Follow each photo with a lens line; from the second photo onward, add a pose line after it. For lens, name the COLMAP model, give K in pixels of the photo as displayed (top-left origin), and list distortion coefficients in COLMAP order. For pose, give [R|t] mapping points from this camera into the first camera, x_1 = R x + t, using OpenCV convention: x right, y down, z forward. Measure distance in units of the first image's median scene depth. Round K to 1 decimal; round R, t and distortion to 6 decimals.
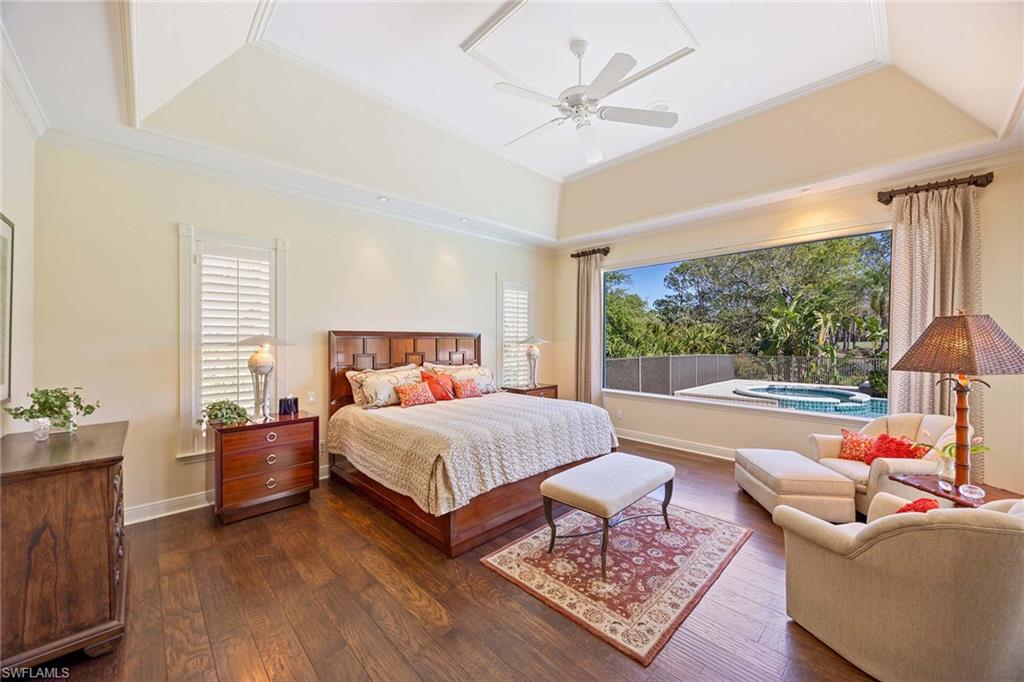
lens RADIAL K [[386.4, 0, 513.8], [0, 386.4, 341.1], [0, 0, 1]] dist [-0.001742, -0.000070]
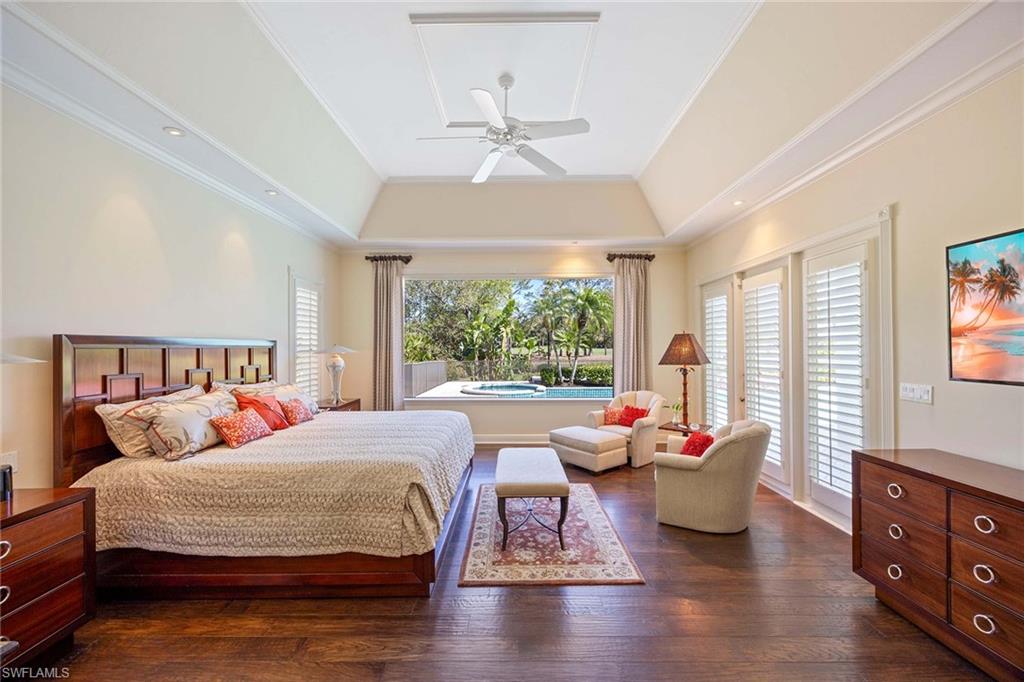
lens RADIAL K [[389.7, 0, 512.6], [0, 389.7, 345.8], [0, 0, 1]] dist [-0.000239, 0.000073]
pose [[0.702006, -0.001839, 0.712169, -0.425520], [0.008759, 0.999943, -0.006052, -0.001771], [-0.712117, 0.010487, 0.701982, 0.151243]]
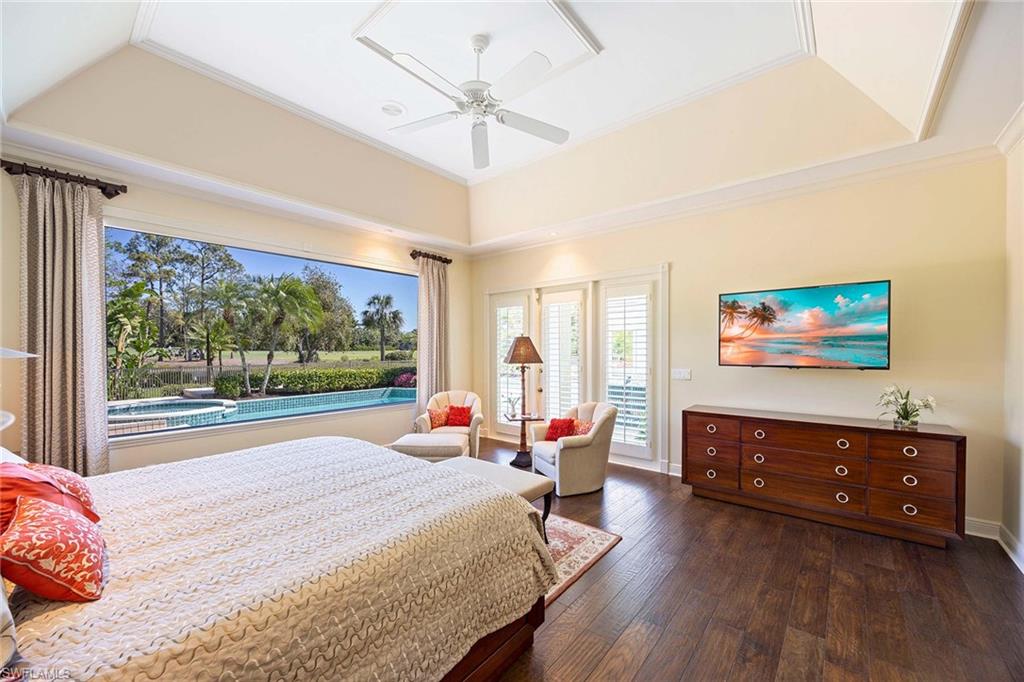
lens RADIAL K [[396.0, 0, 511.1], [0, 396.0, 355.8], [0, 0, 1]] dist [-0.001393, -0.000034]
pose [[-0.098805, -0.020516, 0.994895, -0.580141], [0.006746, 0.999751, 0.021286, -0.002666], [-0.995084, 0.008815, -0.098642, 0.717447]]
